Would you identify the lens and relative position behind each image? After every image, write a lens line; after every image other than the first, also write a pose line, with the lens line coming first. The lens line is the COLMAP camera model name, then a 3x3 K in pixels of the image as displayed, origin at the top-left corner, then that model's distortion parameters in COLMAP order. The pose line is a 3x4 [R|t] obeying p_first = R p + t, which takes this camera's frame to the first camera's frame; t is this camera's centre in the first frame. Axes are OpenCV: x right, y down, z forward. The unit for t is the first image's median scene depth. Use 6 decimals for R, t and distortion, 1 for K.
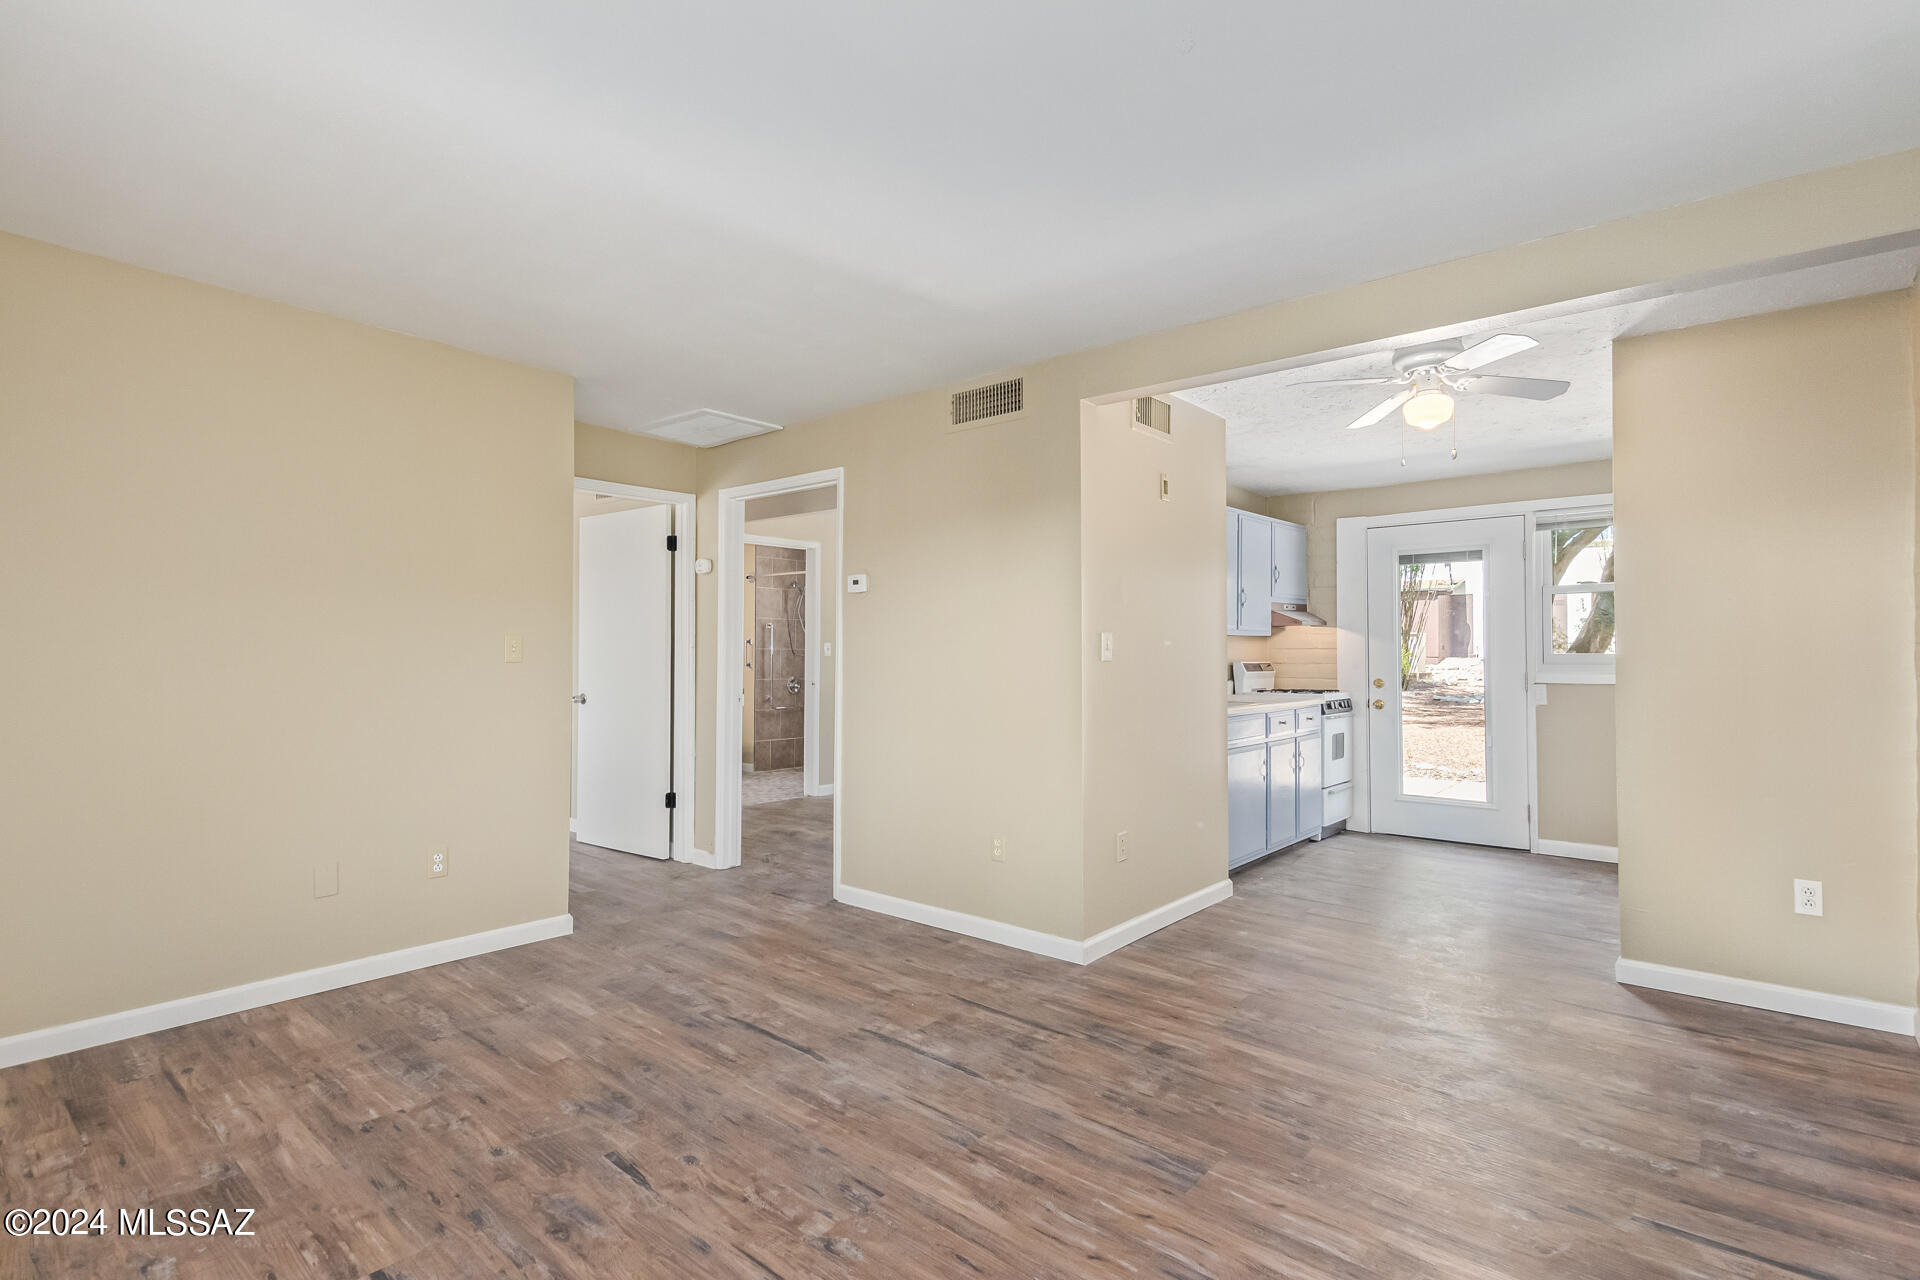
lens RADIAL K [[920.8, 0, 1015.9], [0, 920.8, 633.7], [0, 0, 1]] dist [0.011848, -0.005580]
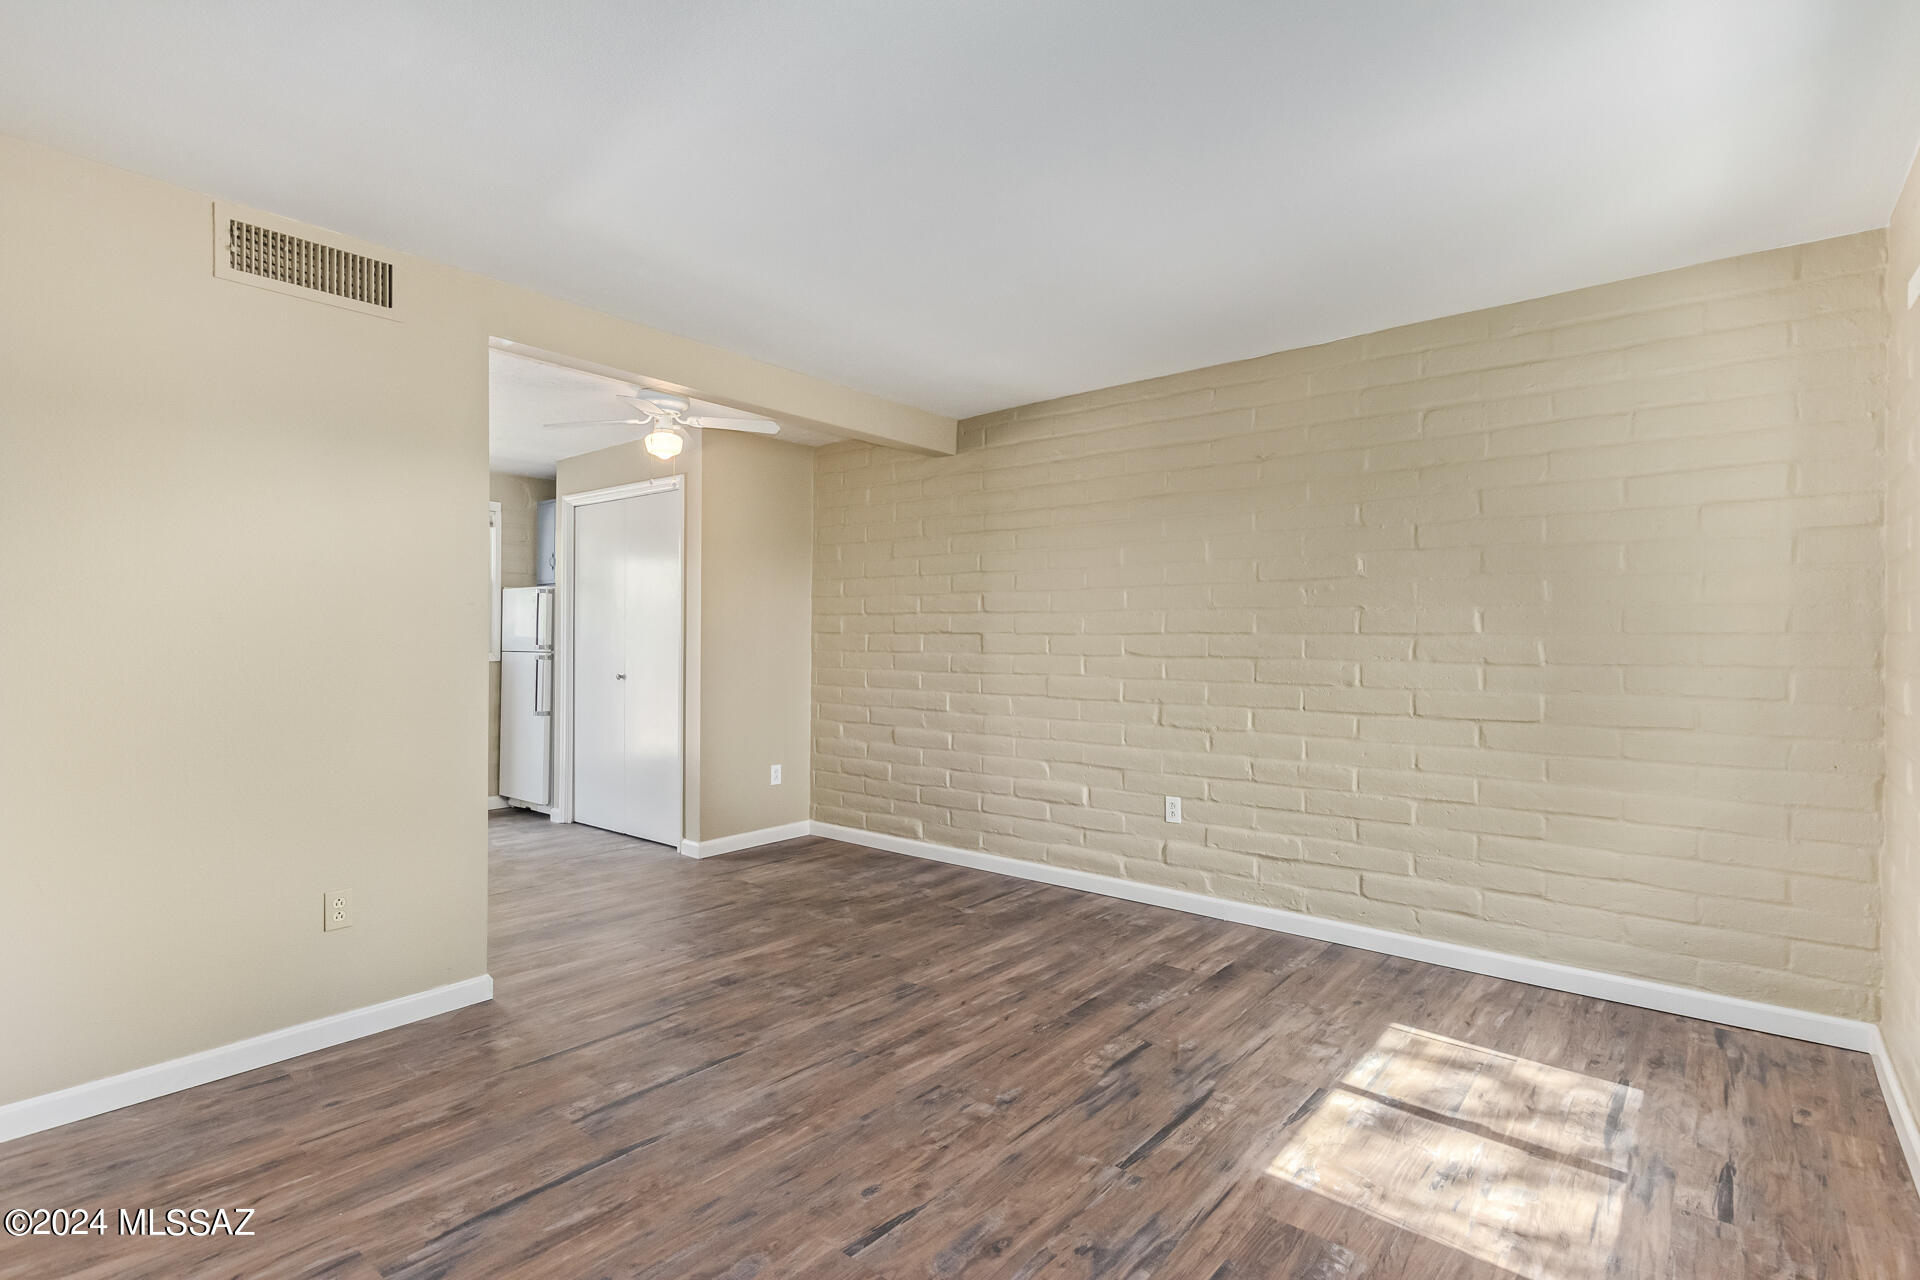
lens RADIAL K [[920.8, 0, 945.0], [0, 920.8, 630.3], [0, 0, 1]] dist [0.011848, -0.005580]
pose [[0.014750, 0.008311, 0.999857, -0.926570], [-0.021795, 0.999731, -0.007989, 0.017120], [-0.999654, -0.021674, 0.014928, 0.678456]]
